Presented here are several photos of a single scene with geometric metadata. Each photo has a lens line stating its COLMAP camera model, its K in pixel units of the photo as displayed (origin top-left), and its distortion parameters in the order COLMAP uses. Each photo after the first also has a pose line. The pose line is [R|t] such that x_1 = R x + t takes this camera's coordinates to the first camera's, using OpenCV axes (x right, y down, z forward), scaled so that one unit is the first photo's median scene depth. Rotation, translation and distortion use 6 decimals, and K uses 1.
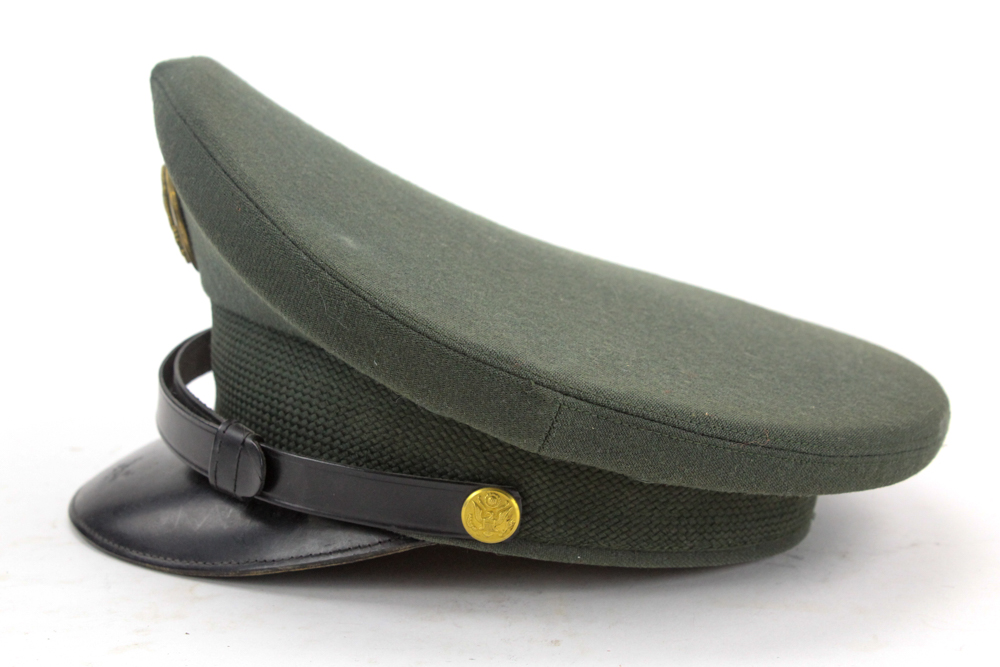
lens RADIAL K [[1403.6, 0, 500.3], [0, 1403.6, 335.0], [0, 0, 1]] dist [-0.212229, 0.000000]
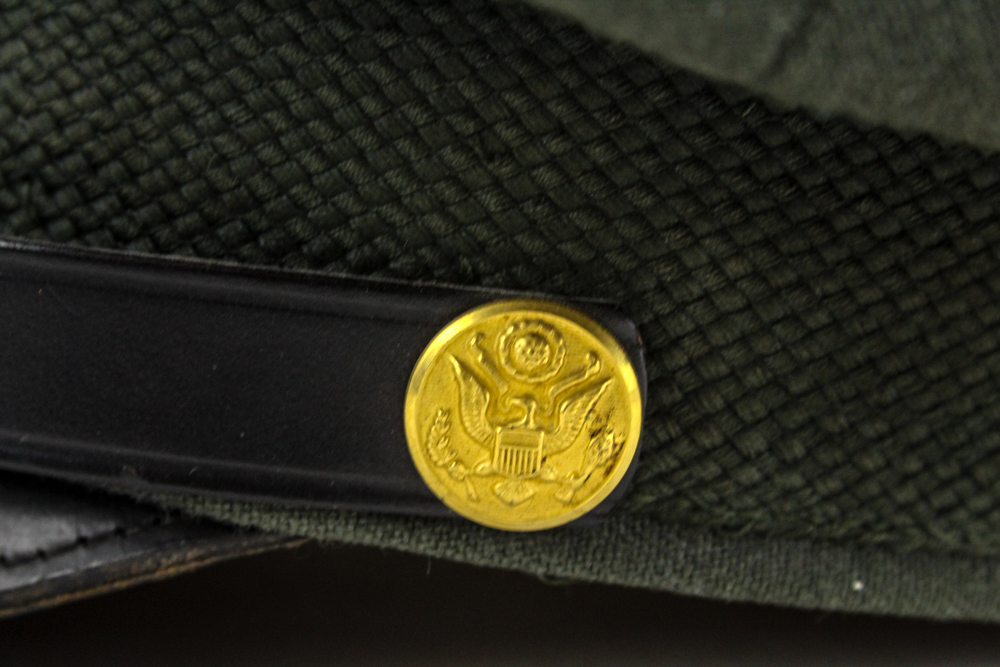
lens RADIAL K [[1692.3, 0, 496.9], [0, 1692.3, 331.2], [0, 0, 1]] dist [0.074046, 0.000000]
pose [[0.999221, -0.012700, 0.037368, -0.022189], [0.012723, 0.999919, -0.000382, 0.112613], [-0.037361, 0.000858, 0.999301, 0.694484]]
